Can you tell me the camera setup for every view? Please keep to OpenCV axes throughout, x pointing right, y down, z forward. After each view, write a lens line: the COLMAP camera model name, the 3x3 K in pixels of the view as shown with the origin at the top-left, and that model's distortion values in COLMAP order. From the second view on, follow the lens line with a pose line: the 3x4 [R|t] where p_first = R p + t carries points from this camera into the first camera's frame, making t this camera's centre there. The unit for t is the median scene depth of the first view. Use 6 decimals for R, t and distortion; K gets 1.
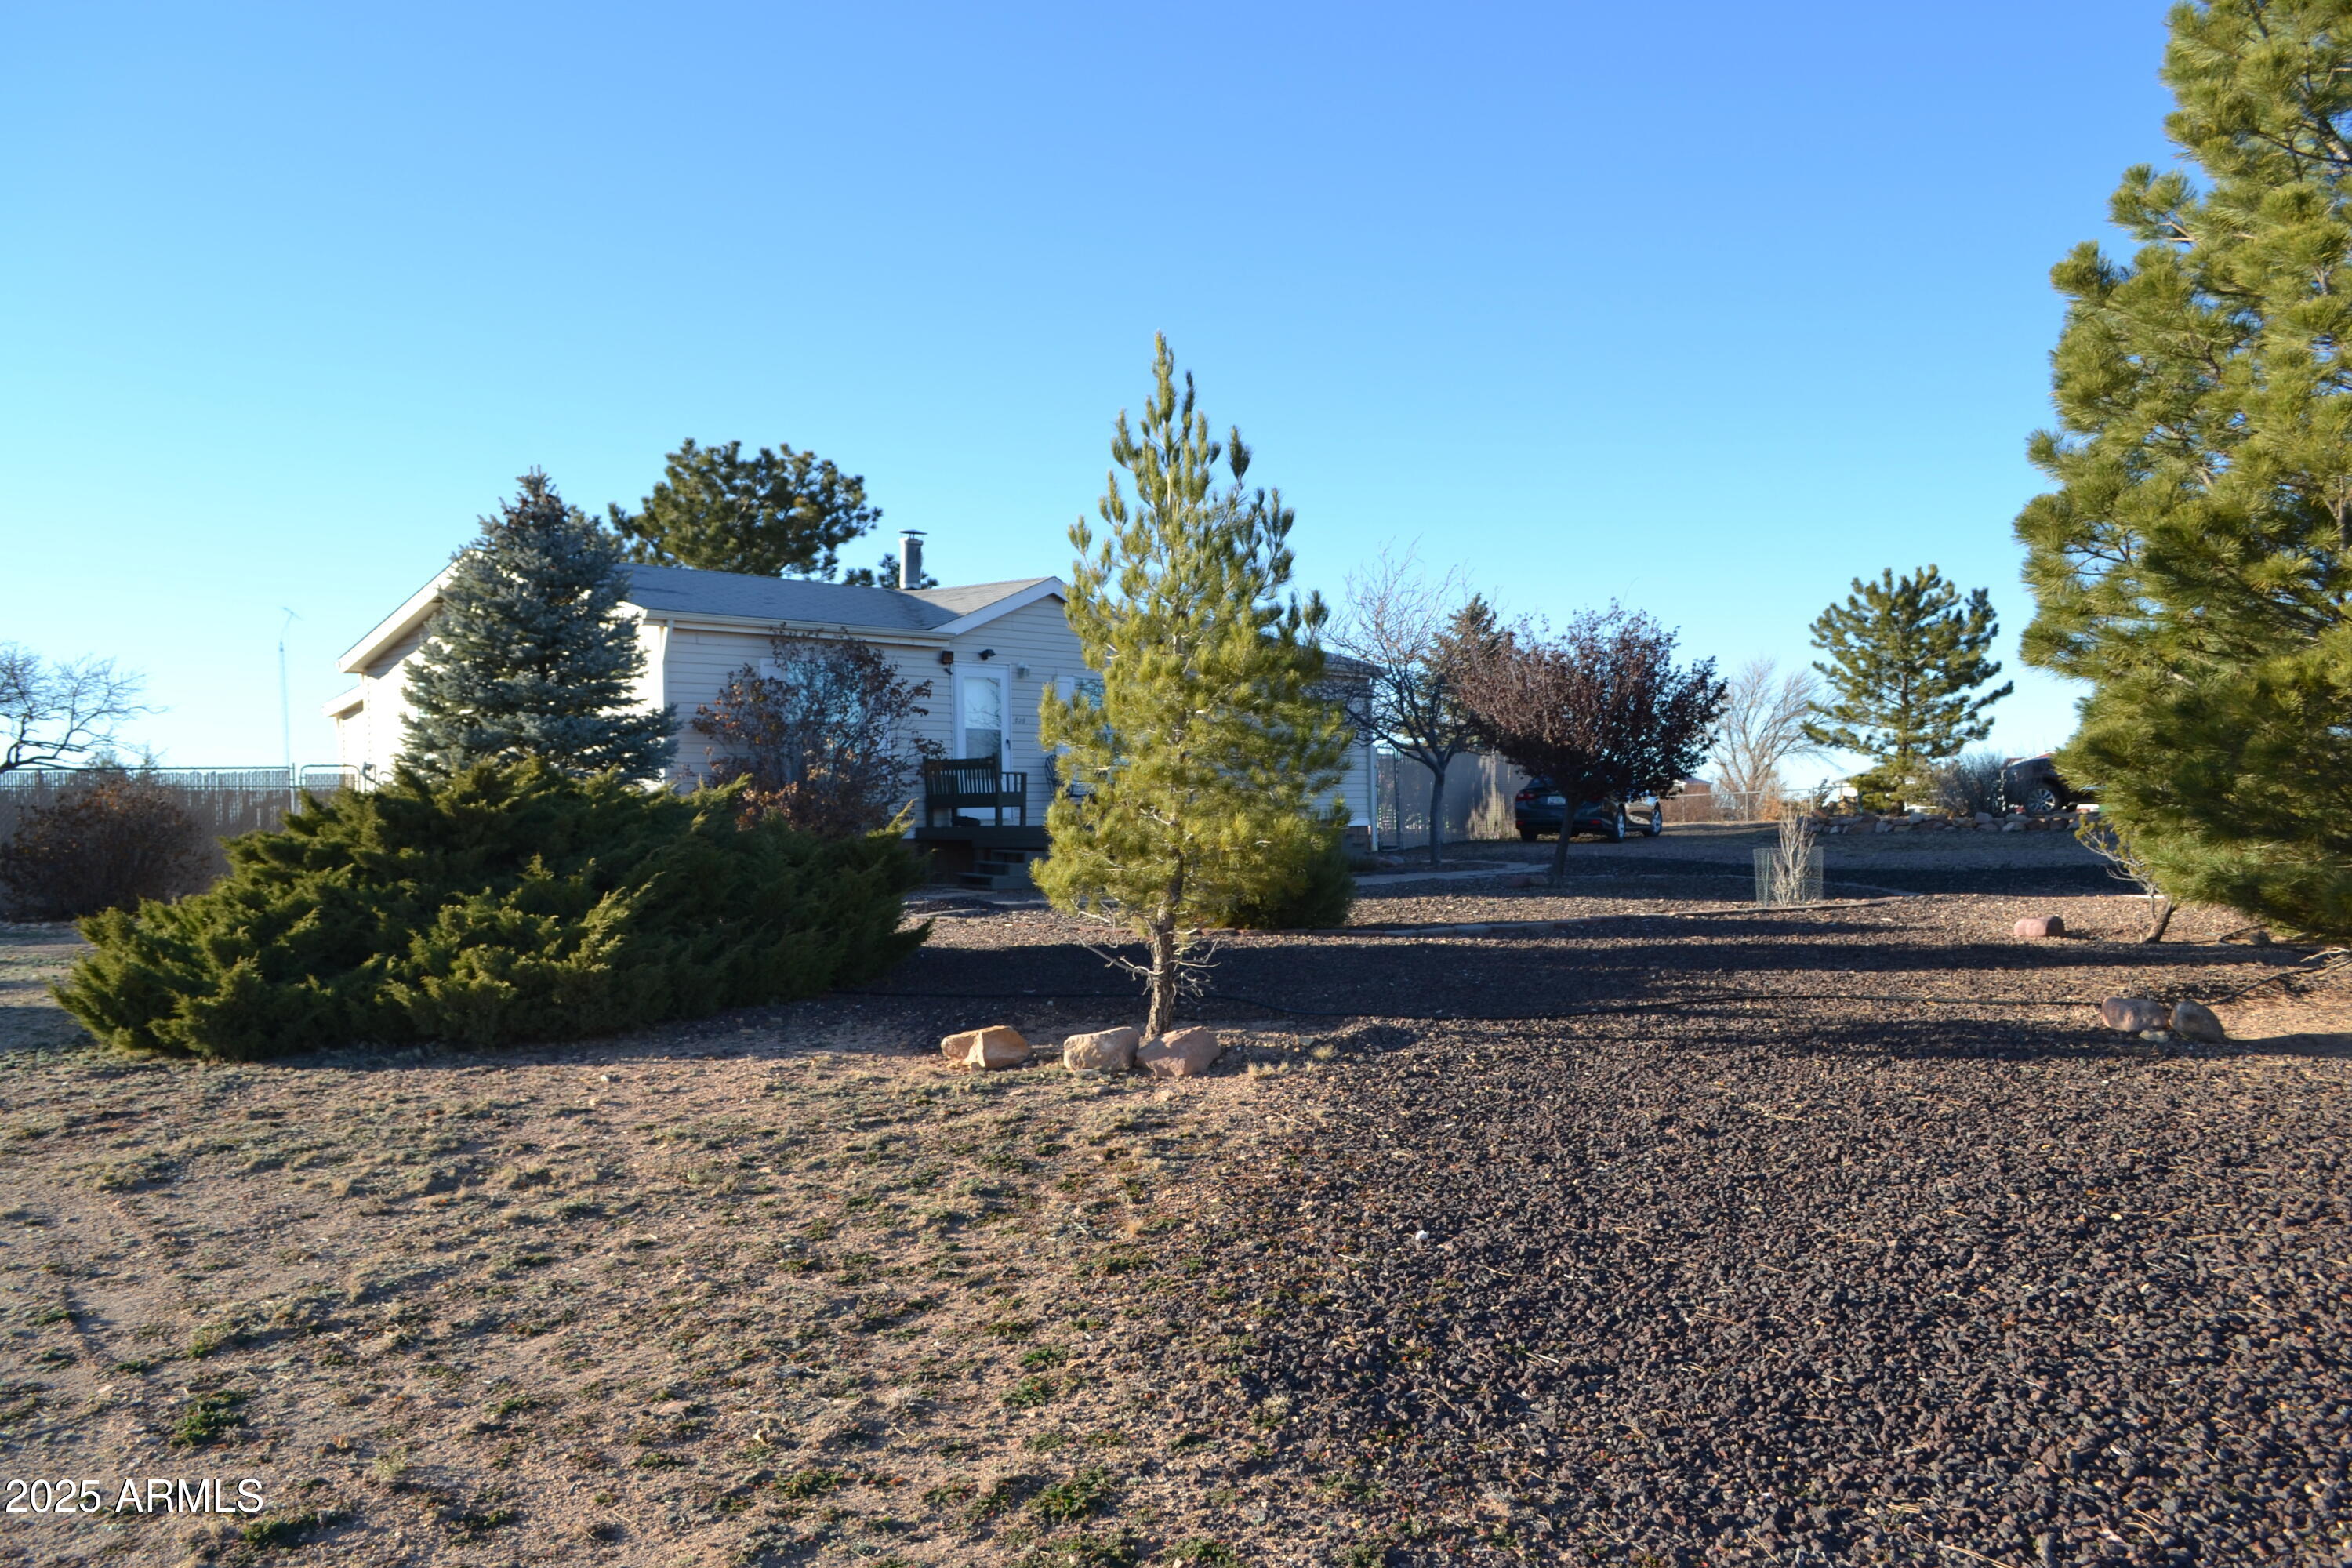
lens RADIAL K [[1858.3, 0, 1175.7], [0, 1858.3, 784.0], [0, 0, 1]] dist [-0.013536, 0.000427]
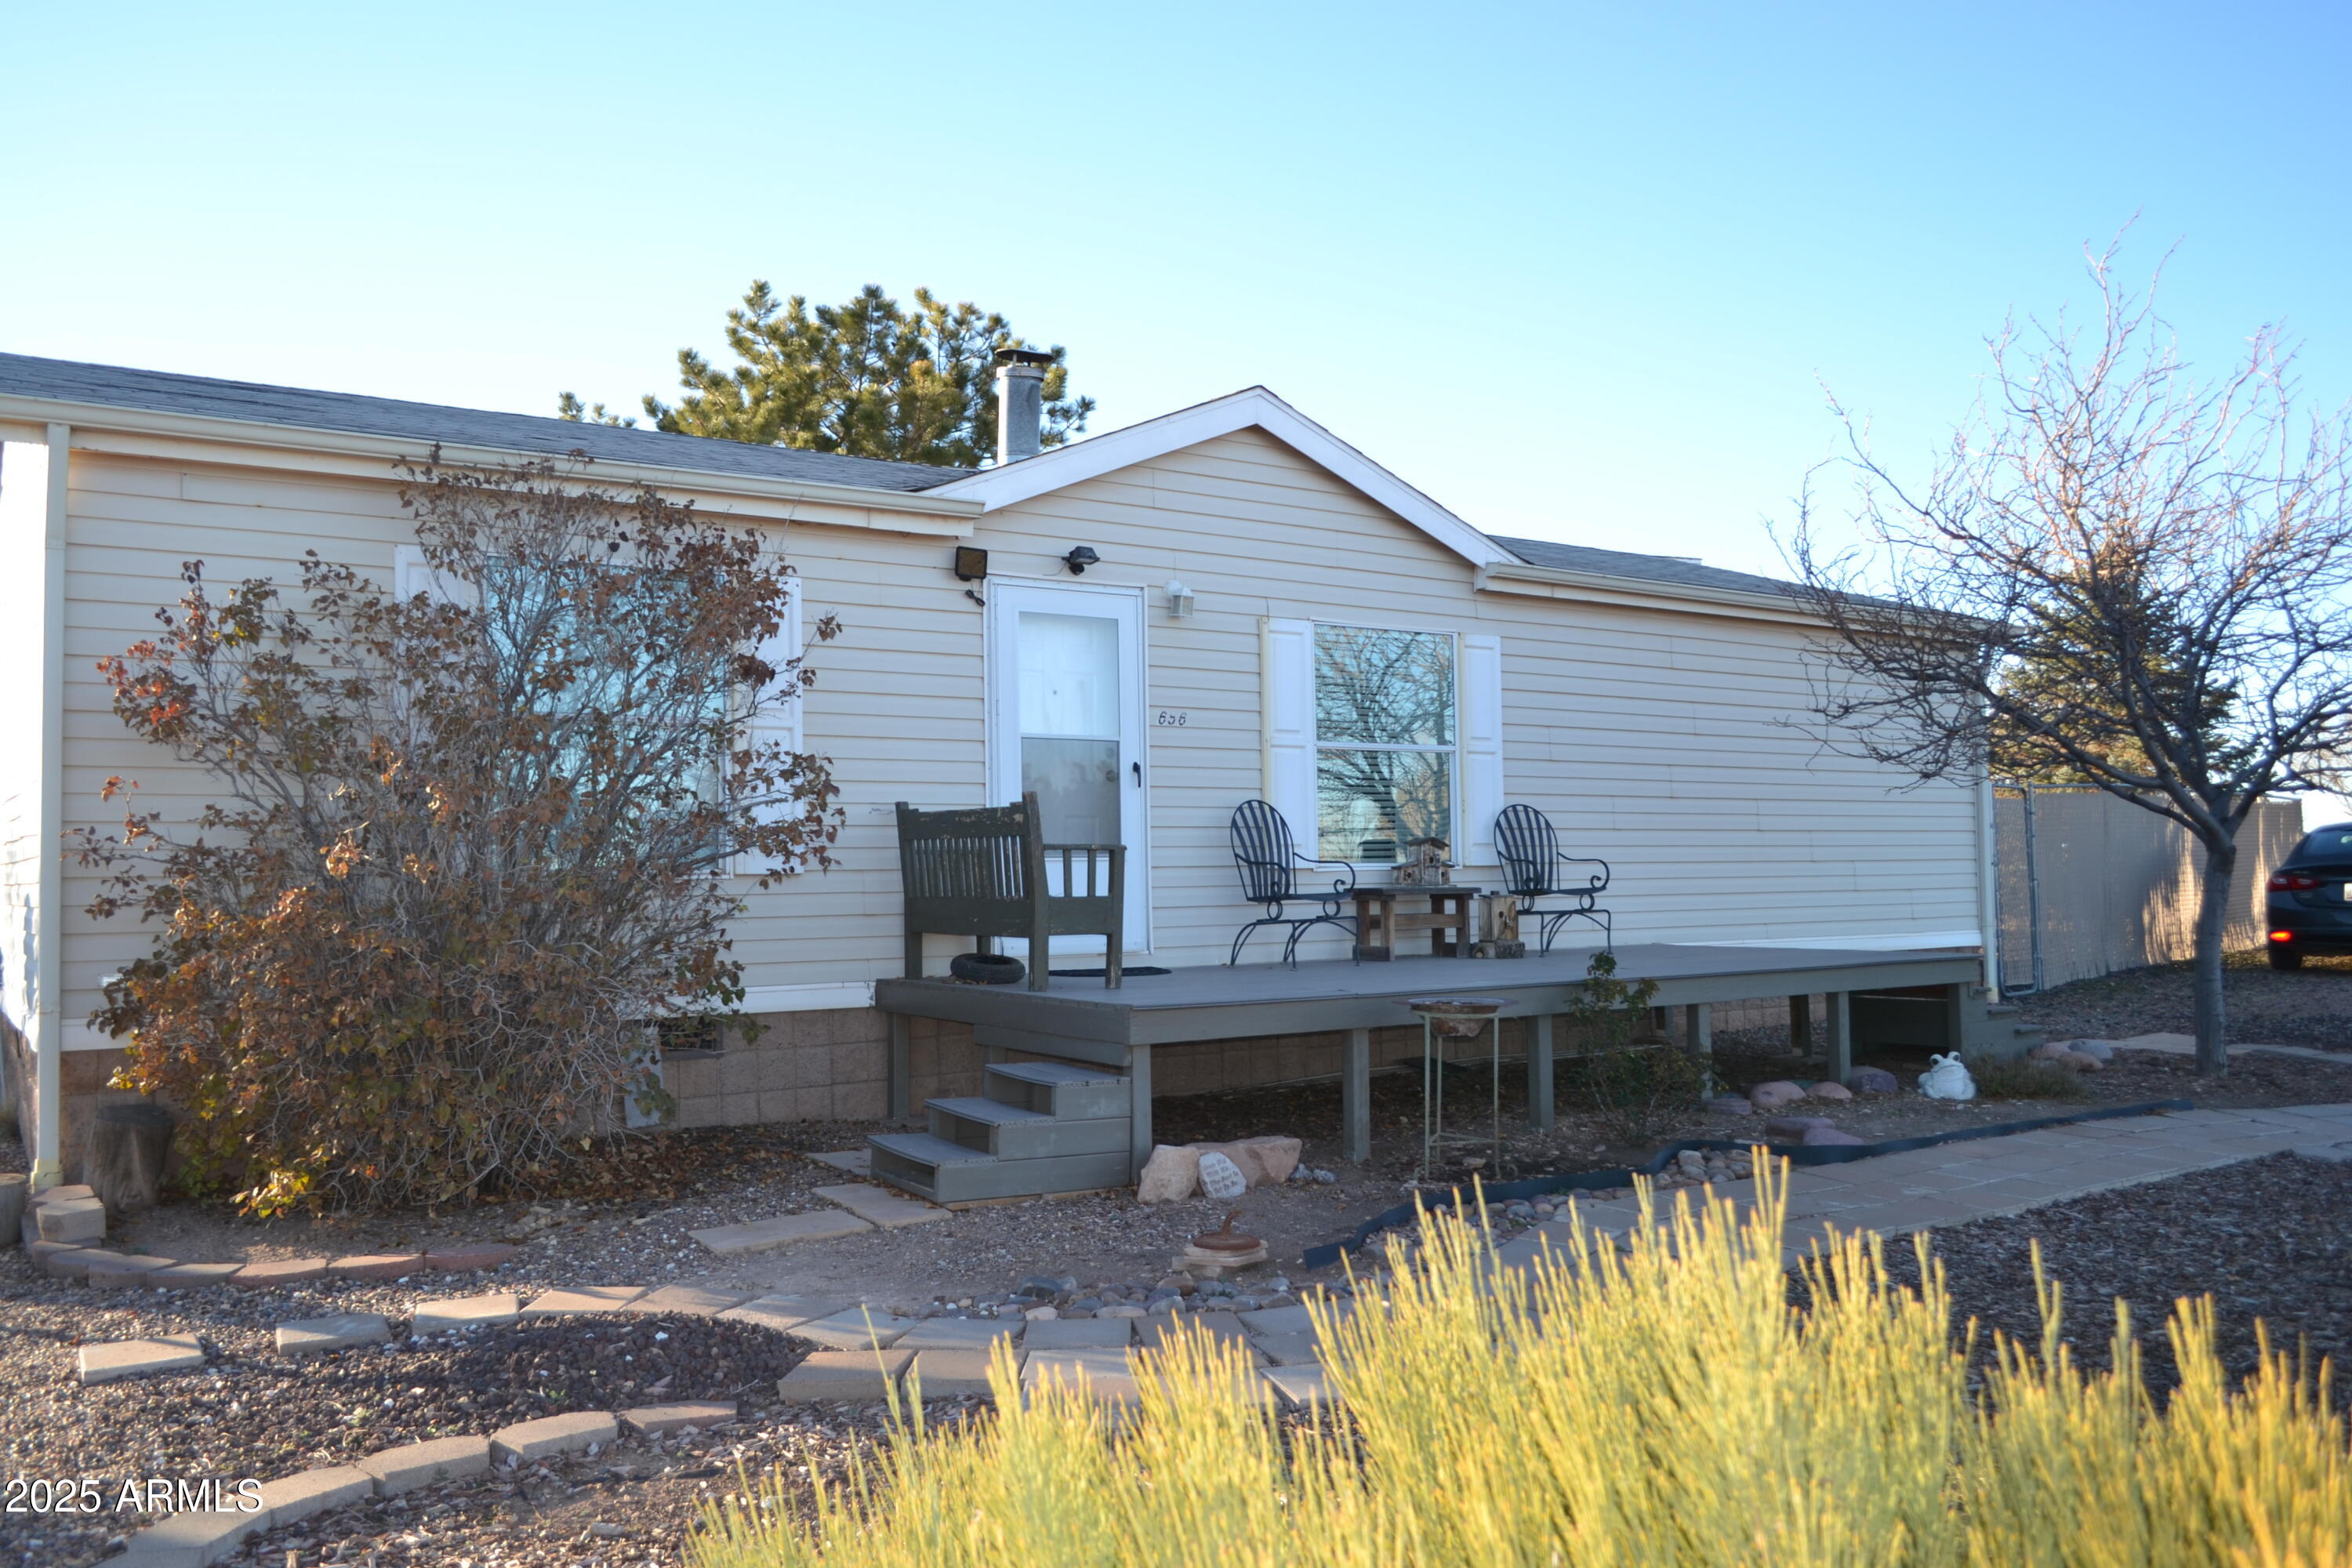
lens RADIAL K [[1858.3, 0, 1181.9], [0, 1858.3, 788.7], [0, 0, 1]] dist [-0.013536, 0.000427]
pose [[0.974249, -0.007996, -0.225334, 0.011882], [0.004855, 0.999883, -0.014486, -0.008205], [0.225423, 0.013019, 0.974174, 0.432890]]
